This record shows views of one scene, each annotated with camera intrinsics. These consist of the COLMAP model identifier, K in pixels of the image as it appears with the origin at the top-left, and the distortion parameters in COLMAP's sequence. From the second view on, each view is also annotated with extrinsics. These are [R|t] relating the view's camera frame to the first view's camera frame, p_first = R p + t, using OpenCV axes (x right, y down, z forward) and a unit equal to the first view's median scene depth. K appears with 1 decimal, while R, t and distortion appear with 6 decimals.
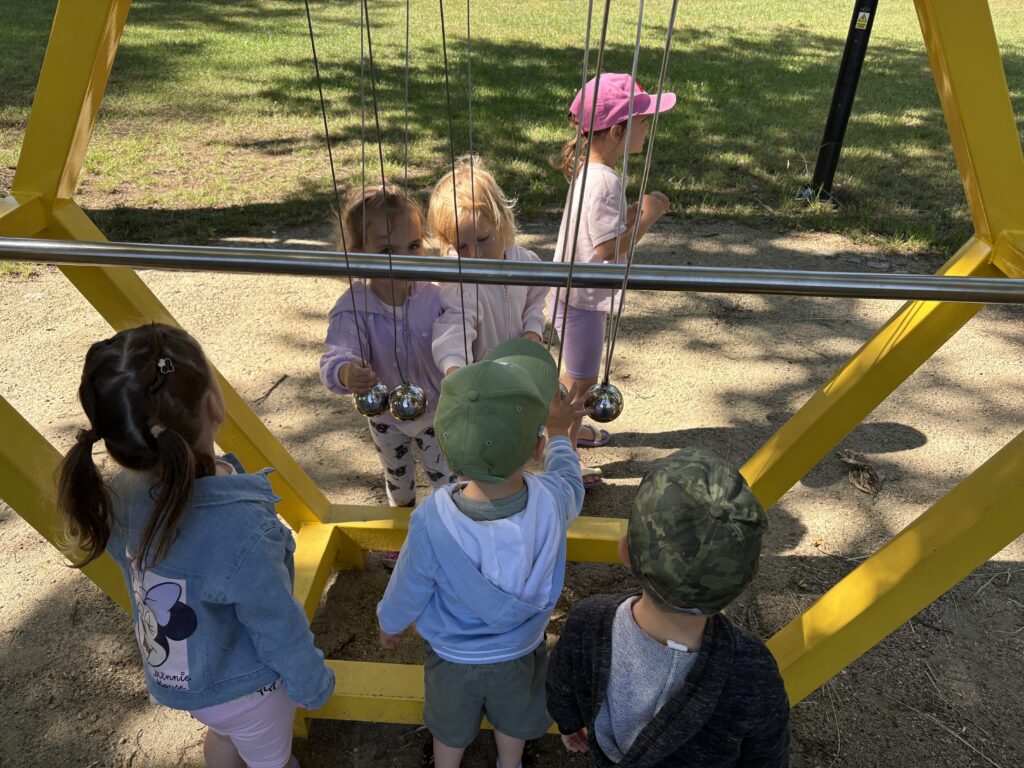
lens RADIAL K [[766.8, 0, 512.0], [0, 766.8, 384.0], [0, 0, 1]] dist [0.007617, -0.005818]
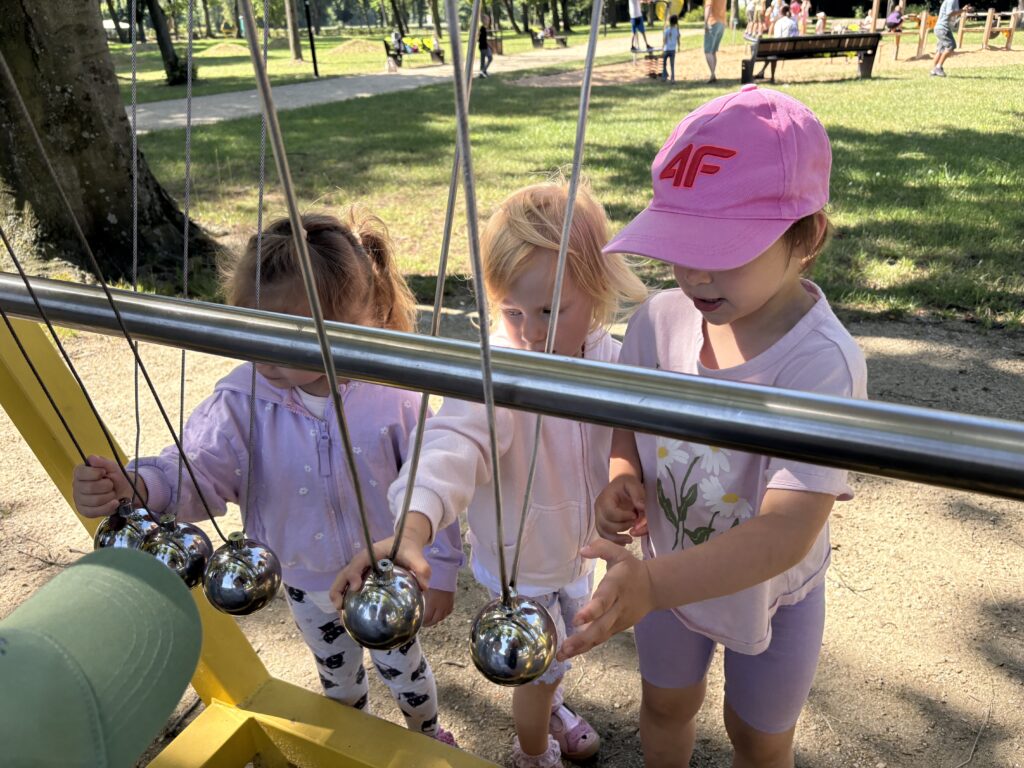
lens RADIAL K [[766.8, 0, 512.0], [0, 766.8, 384.0], [0, 0, 1]] dist [0.007617, -0.005818]
pose [[0.923909, 0.111934, -0.365873, 0.078883], [-0.154097, 0.984125, -0.088049, -0.031200], [0.350209, 0.137729, 0.926490, 0.182484]]
